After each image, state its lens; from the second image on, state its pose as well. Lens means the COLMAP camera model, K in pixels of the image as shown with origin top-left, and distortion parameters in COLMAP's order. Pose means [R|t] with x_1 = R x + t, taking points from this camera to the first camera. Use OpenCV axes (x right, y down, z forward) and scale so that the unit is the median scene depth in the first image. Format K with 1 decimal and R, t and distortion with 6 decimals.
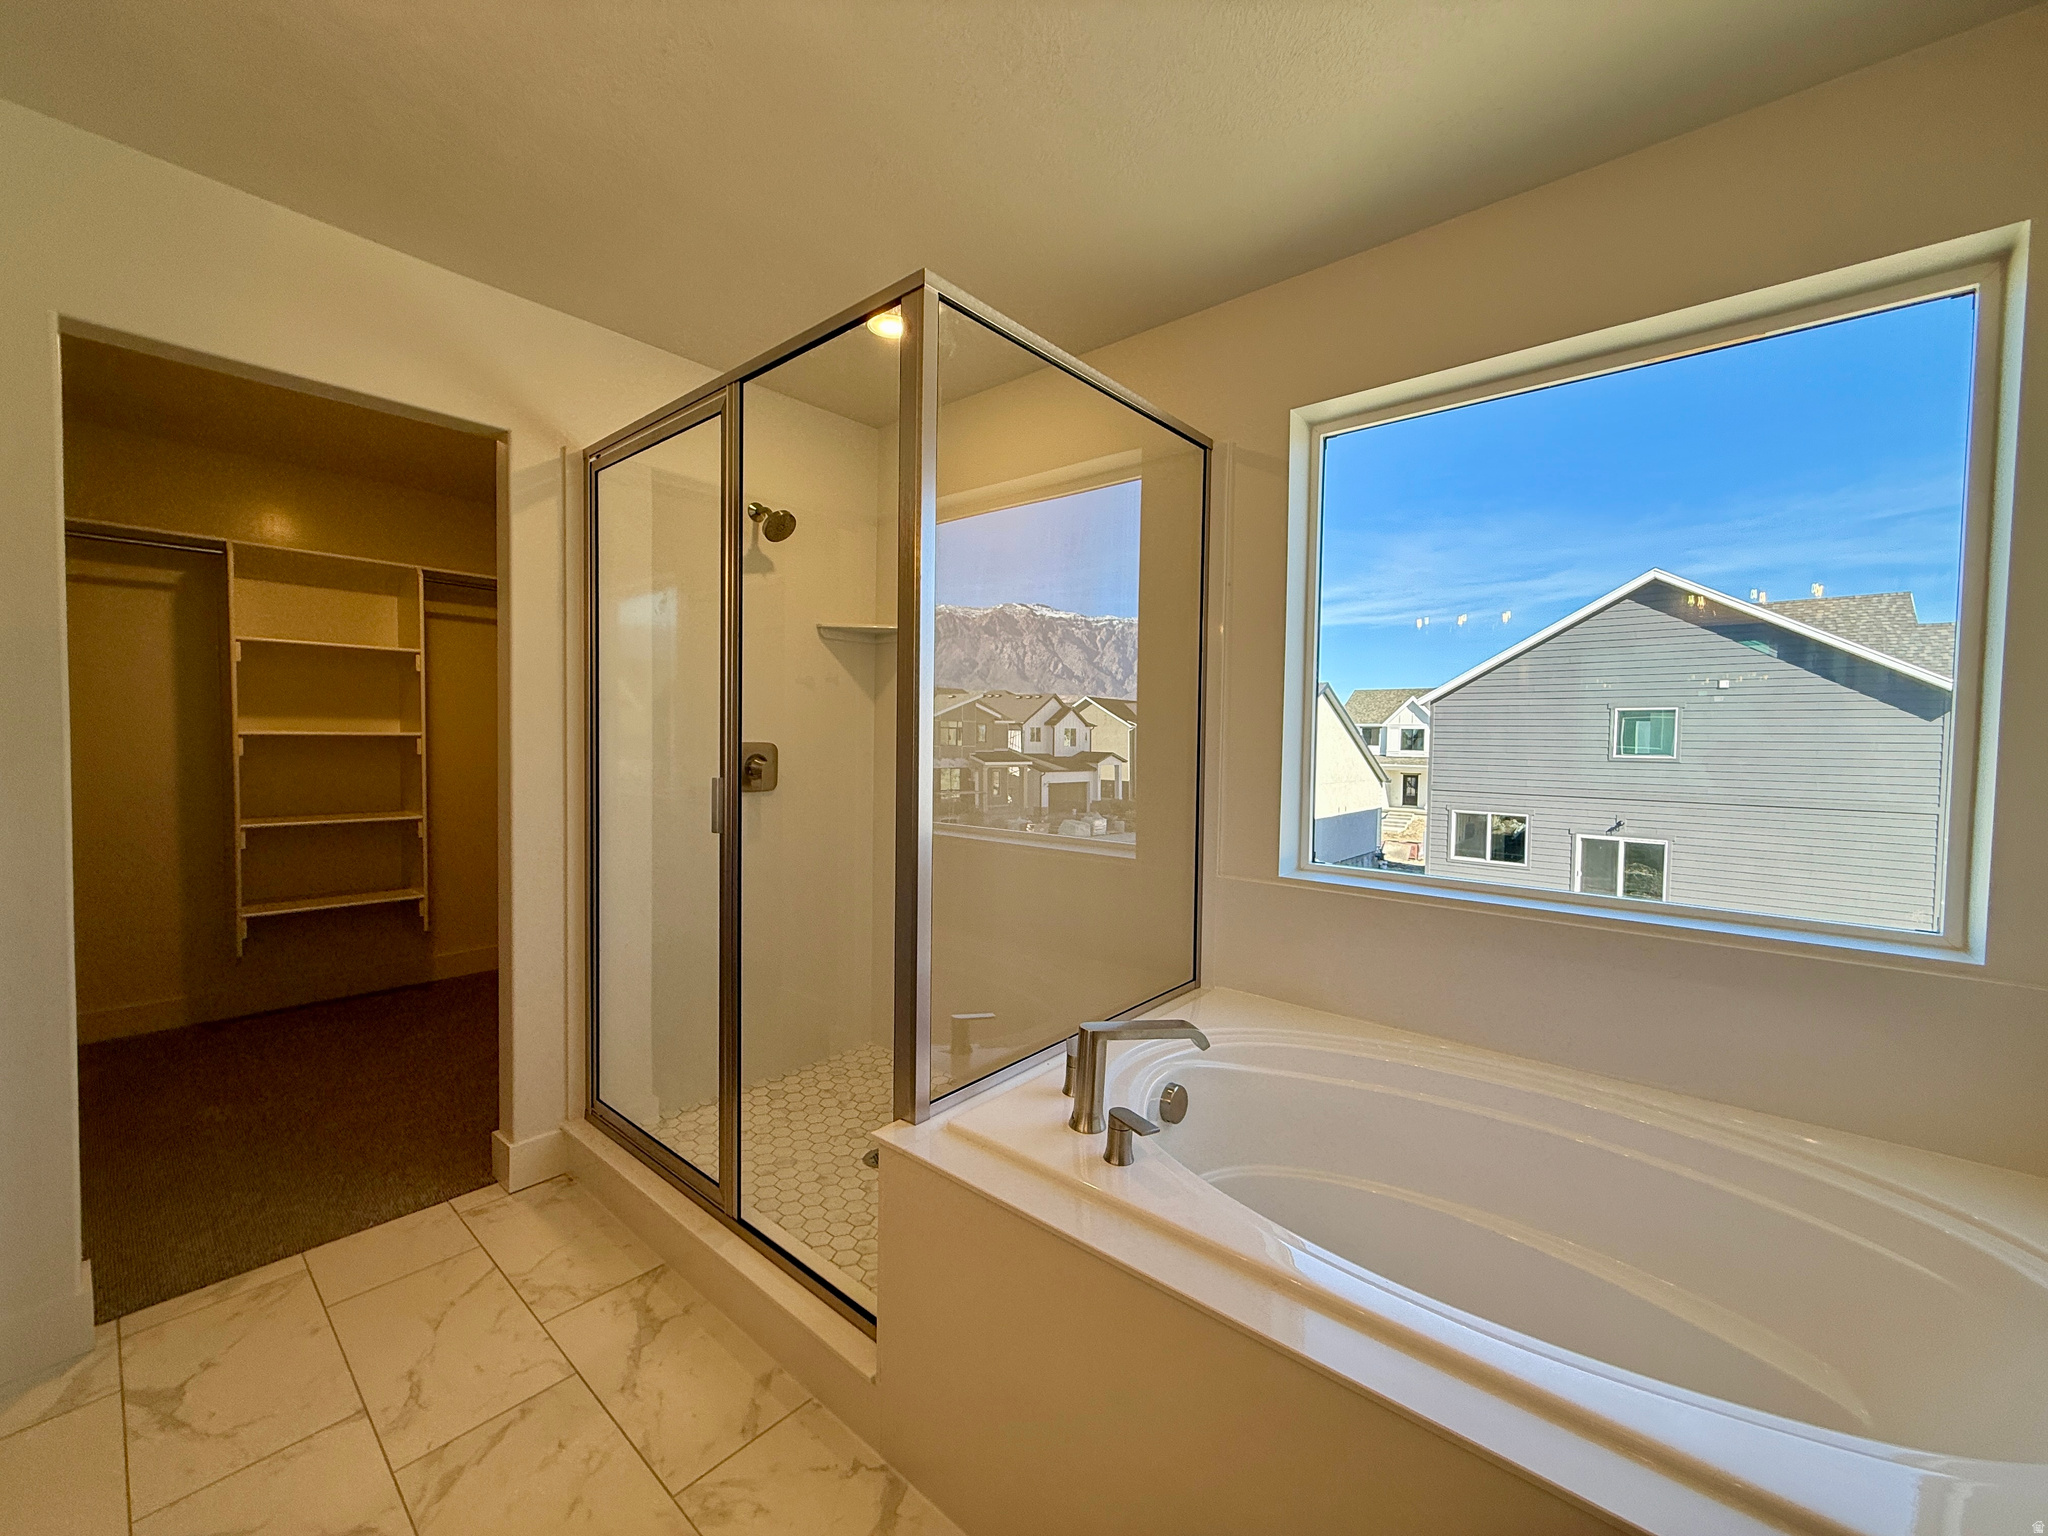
lens RADIAL K [[816.6, 0, 1024.0], [0, 816.6, 768.0], [0, 0, 1]] dist [0.002049, -0.000261]
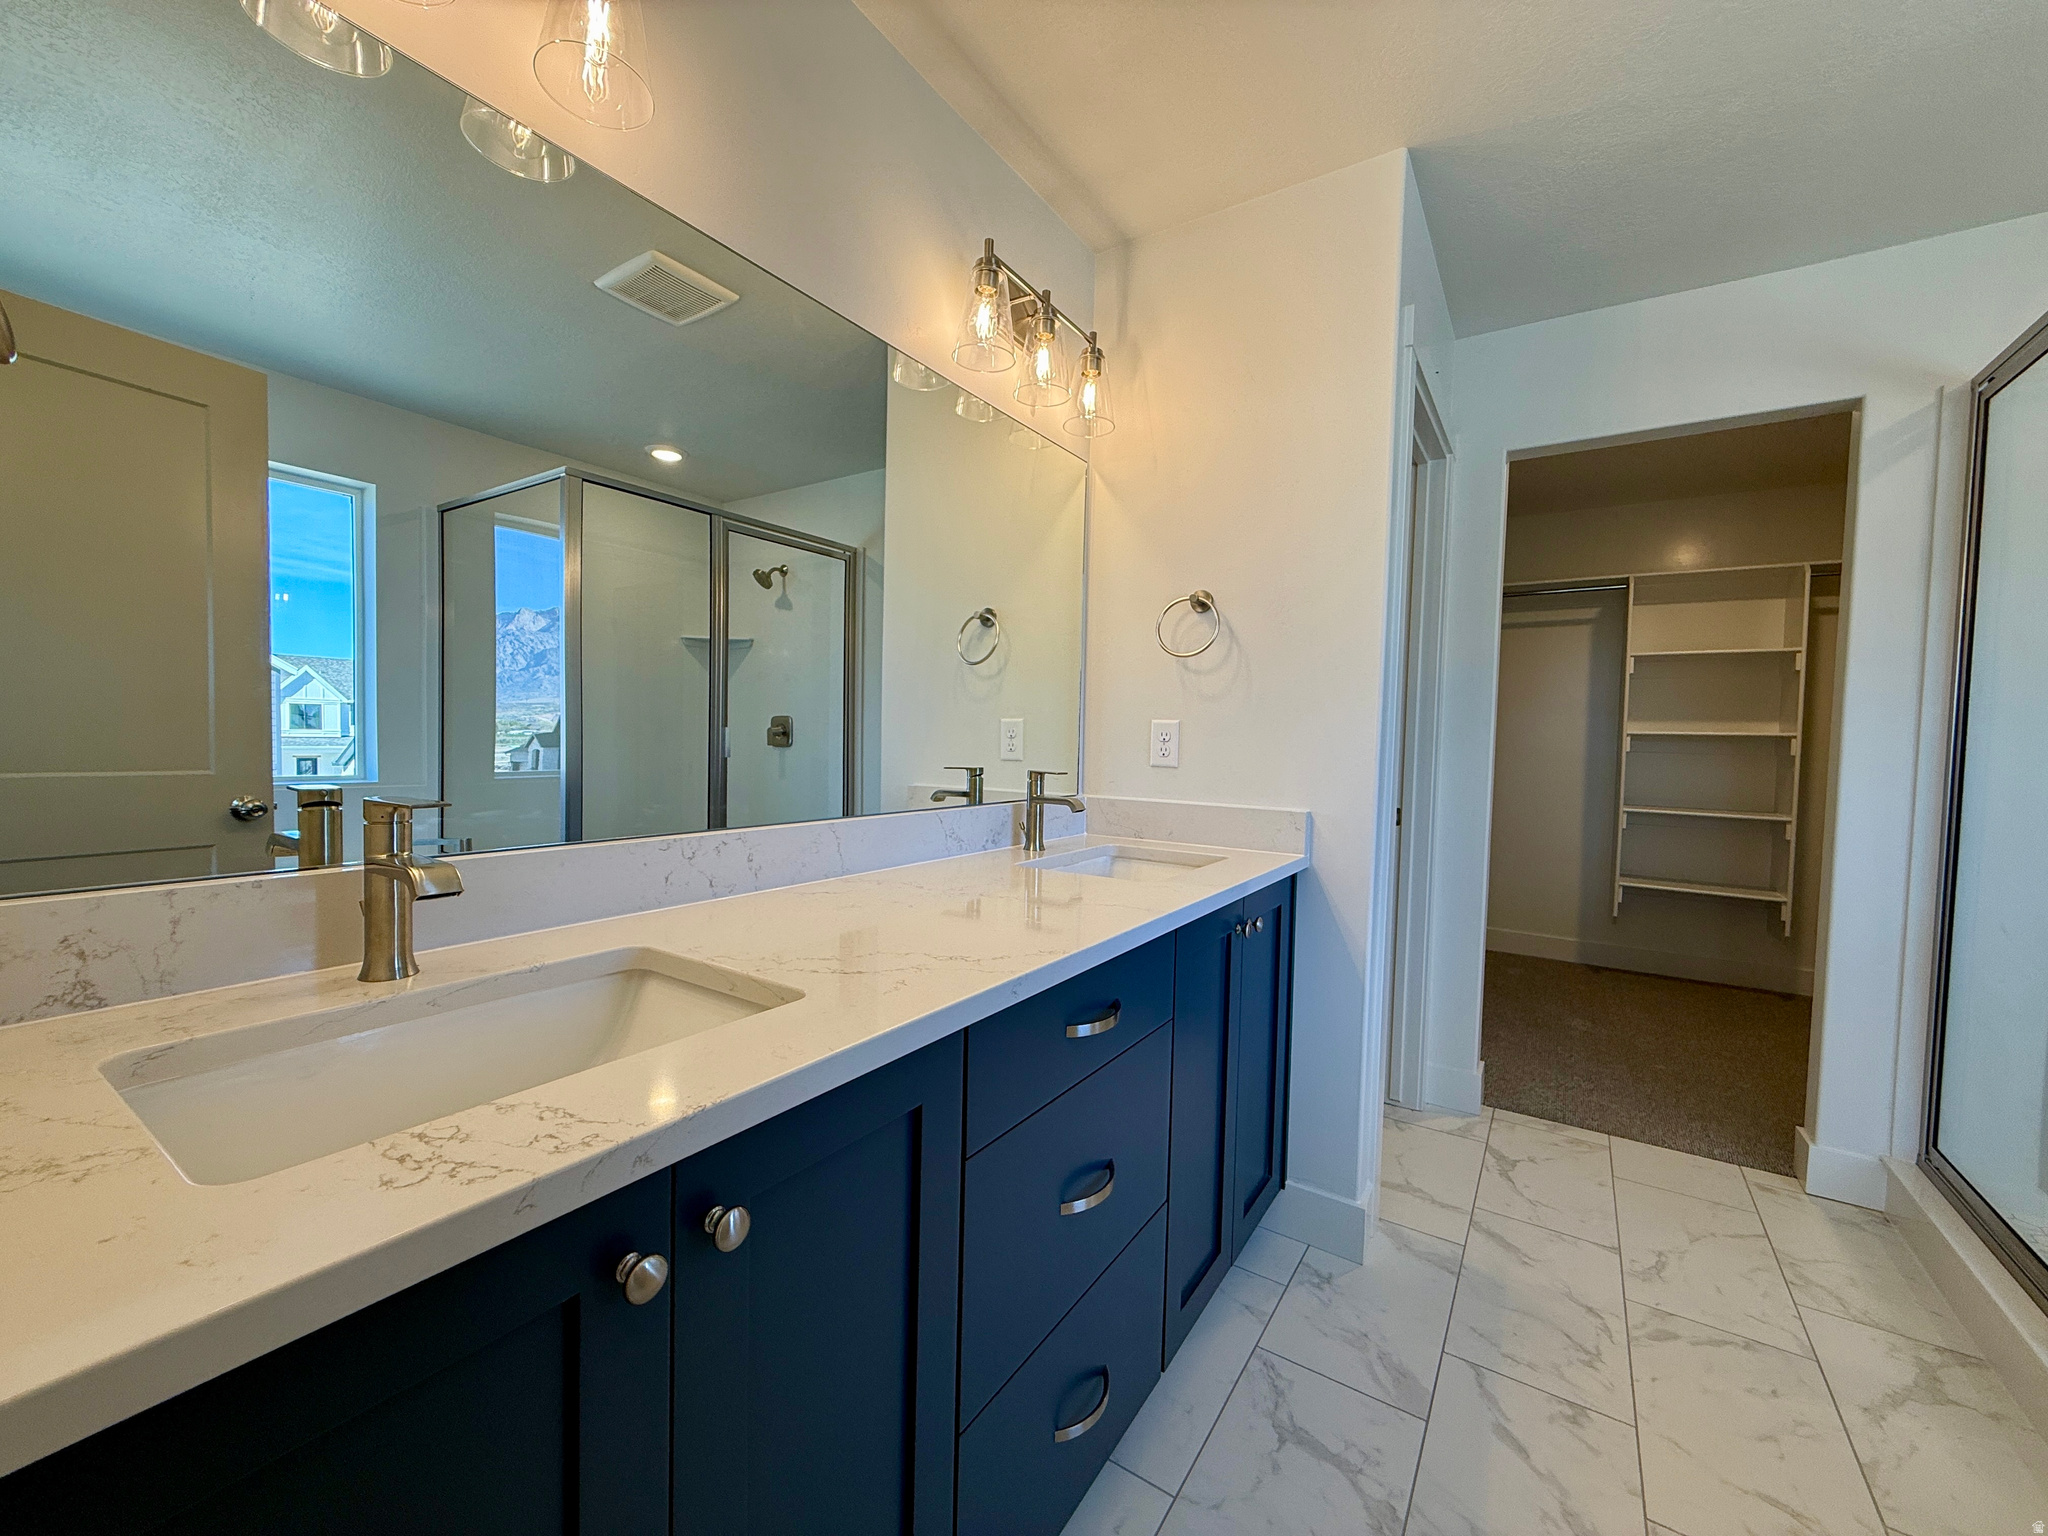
lens RADIAL K [[816.6, 0, 1024.0], [0, 816.6, 768.0], [0, 0, 1]] dist [0.002049, -0.000261]
pose [[0.132132, 0.024229, -0.990936, 0.199197], [-0.043432, 0.998883, 0.018632, 0.040544], [0.990280, 0.040576, 0.133037, -0.067531]]
